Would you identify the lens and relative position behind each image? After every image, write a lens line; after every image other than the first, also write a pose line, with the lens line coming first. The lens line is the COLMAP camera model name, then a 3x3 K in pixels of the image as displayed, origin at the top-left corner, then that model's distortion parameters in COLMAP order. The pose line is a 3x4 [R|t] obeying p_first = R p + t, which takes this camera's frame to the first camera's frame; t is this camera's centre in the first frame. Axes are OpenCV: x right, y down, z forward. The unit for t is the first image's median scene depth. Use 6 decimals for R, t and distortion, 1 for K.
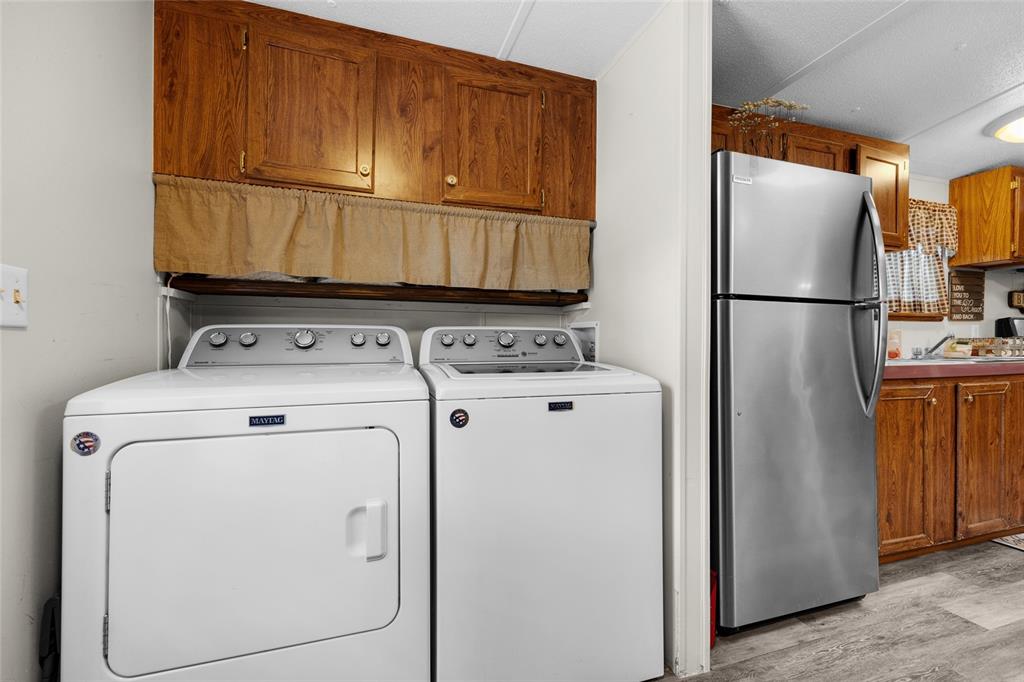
lens RADIAL K [[418.4, 0, 508.7], [0, 418.4, 341.3], [0, 0, 1]] dist [-0.001326, -0.000357]
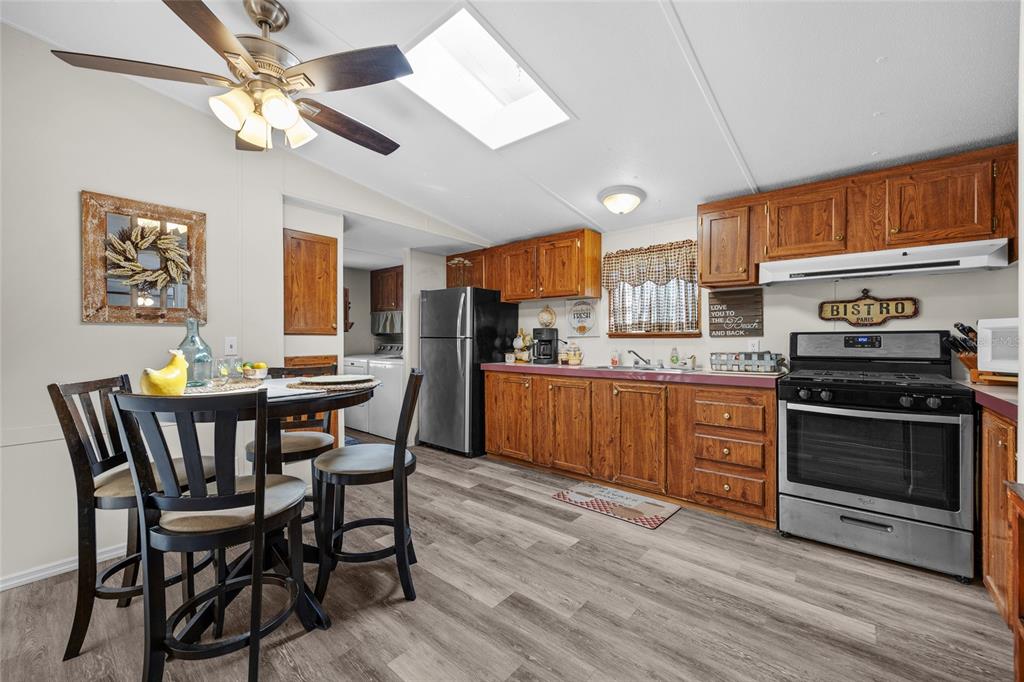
lens RADIAL K [[391.6, 0, 509.8], [0, 391.6, 340.6], [0, 0, 1]] dist [-0.000550, -0.000003]
pose [[0.550664, 0.003786, -0.834718, 2.332825], [0.005551, 0.999951, 0.008198, -0.072787], [0.834708, -0.009148, 0.550616, -0.052068]]
